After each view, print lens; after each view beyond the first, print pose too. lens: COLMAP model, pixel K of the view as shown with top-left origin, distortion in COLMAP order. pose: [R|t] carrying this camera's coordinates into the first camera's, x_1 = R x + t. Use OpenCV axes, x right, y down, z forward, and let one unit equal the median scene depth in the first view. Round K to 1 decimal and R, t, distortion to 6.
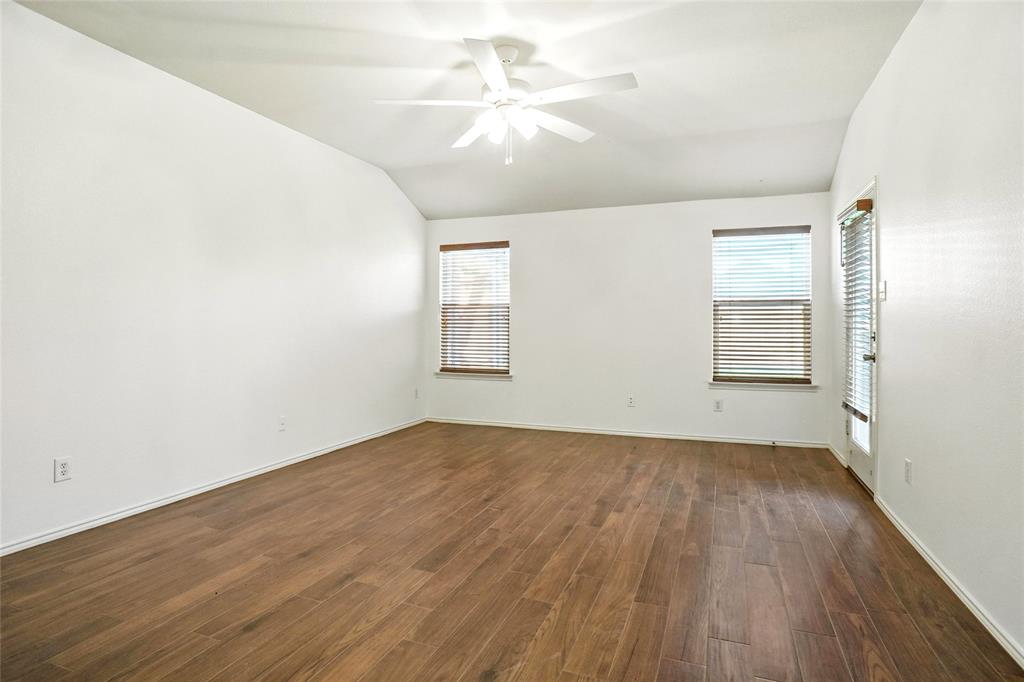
lens RADIAL K [[545.4, 0, 523.3], [0, 545.4, 328.1], [0, 0, 1]] dist [-0.065222, 0.001357]
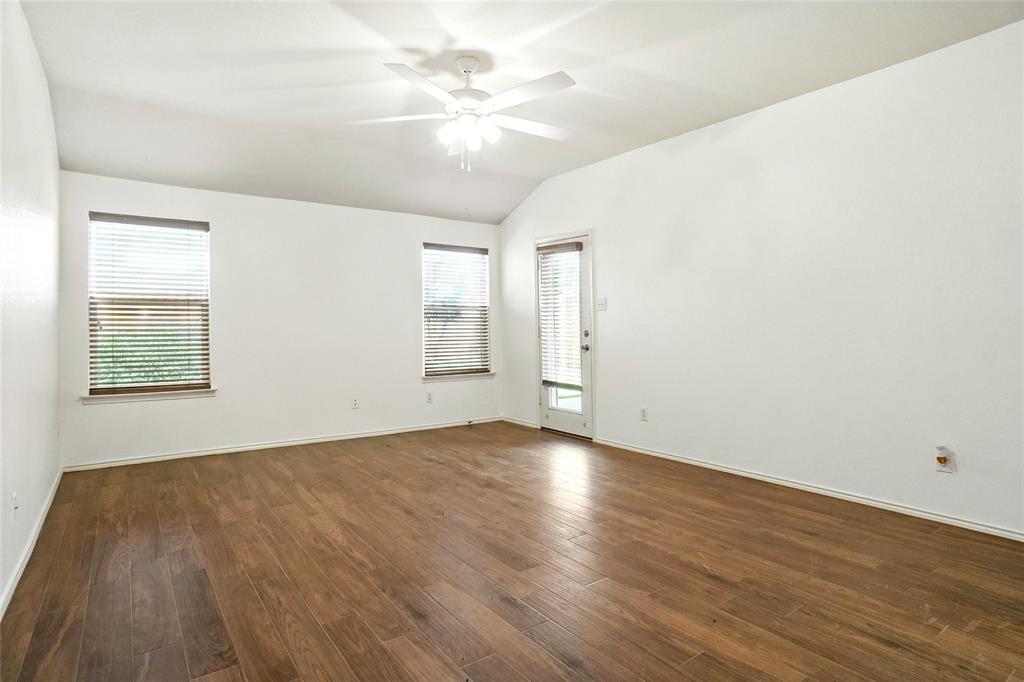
lens RADIAL K [[545.4, 0, 523.3], [0, 545.4, 328.1], [0, 0, 1]] dist [-0.065222, 0.001357]
pose [[0.531609, -0.004339, 0.846979, -0.764192], [0.005908, 0.999982, 0.001415, -0.004153], [-0.846969, 0.004252, 0.531625, 0.336600]]
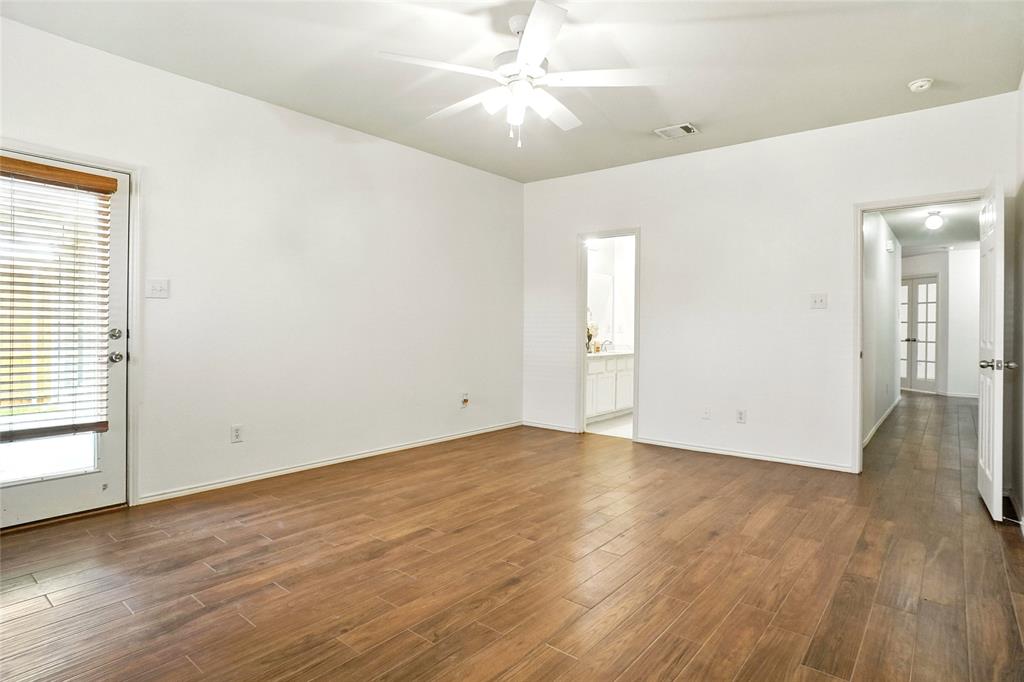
lens RADIAL K [[534.7, 0, 511.4], [0, 534.7, 322.1], [0, 0, 1]] dist [-0.067145, 0.000349]
pose [[-0.941954, -0.004505, 0.335710, -0.287893], [-0.004596, 0.999989, 0.000524, -0.009197], [-0.335709, -0.001050, -0.941965, 1.646102]]
